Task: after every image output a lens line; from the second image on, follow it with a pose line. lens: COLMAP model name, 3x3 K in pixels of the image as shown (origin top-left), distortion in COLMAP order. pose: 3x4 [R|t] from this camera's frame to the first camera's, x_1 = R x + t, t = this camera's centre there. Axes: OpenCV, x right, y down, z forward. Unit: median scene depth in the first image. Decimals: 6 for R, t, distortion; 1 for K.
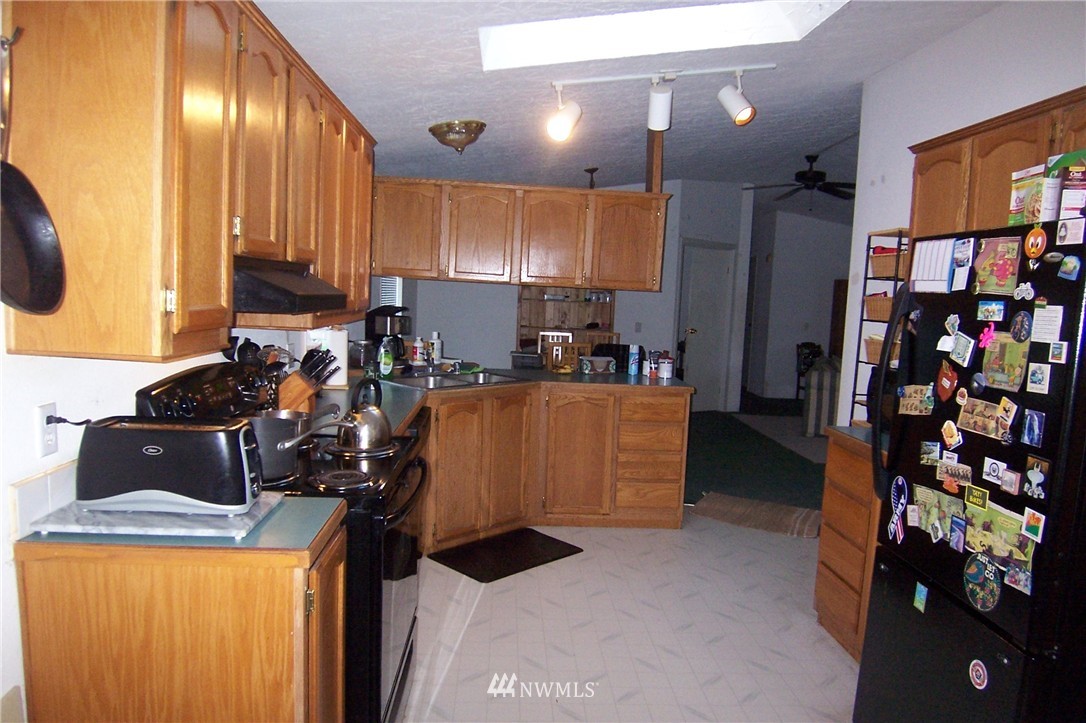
lens RADIAL K [[715.8, 0, 548.9], [0, 715.8, 361.9], [0, 0, 1]] dist [-0.033494, -0.021365]
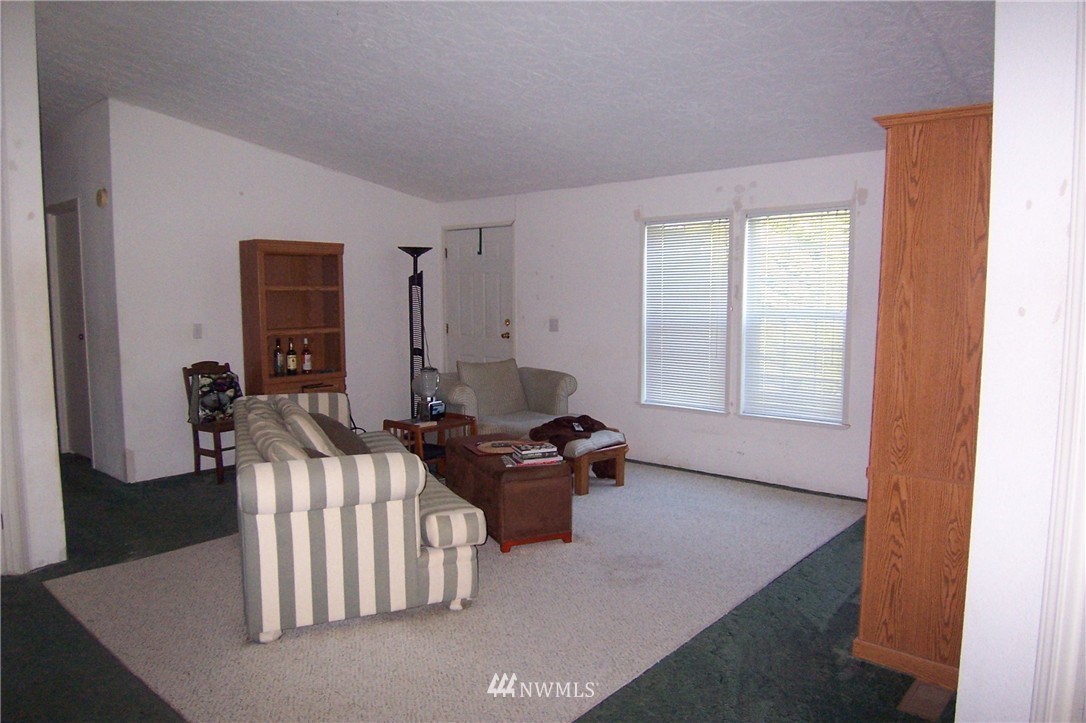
lens RADIAL K [[715.8, 0, 537.1], [0, 715.8, 363.8], [0, 0, 1]] dist [-0.033494, -0.021365]
pose [[0.682903, -0.114776, 0.721436, 0.215371], [0.104974, 0.992749, 0.058573, -0.044014], [-0.722927, 0.035733, 0.690000, 0.649277]]
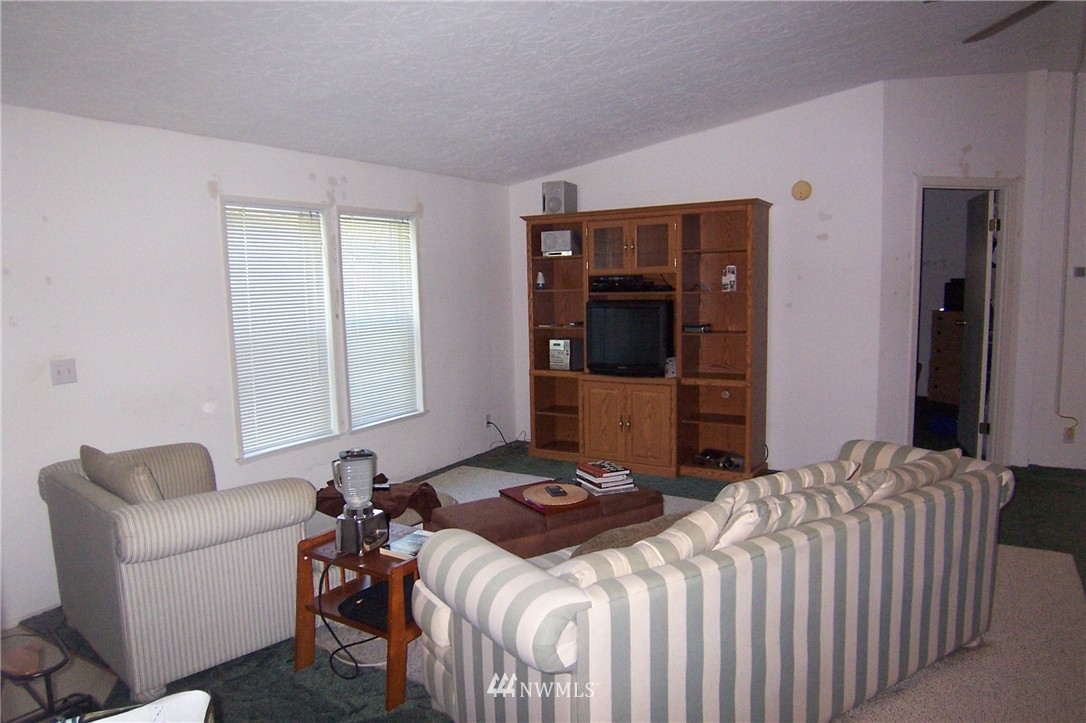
lens RADIAL K [[715.8, 0, 540.9], [0, 715.8, 363.6], [0, 0, 1]] dist [-0.033494, -0.021365]
pose [[-0.830248, -0.092794, 0.549615, 0.347228], [0.037609, 0.974472, 0.221336, -0.116990], [-0.556123, 0.204434, -0.805564, 1.312341]]
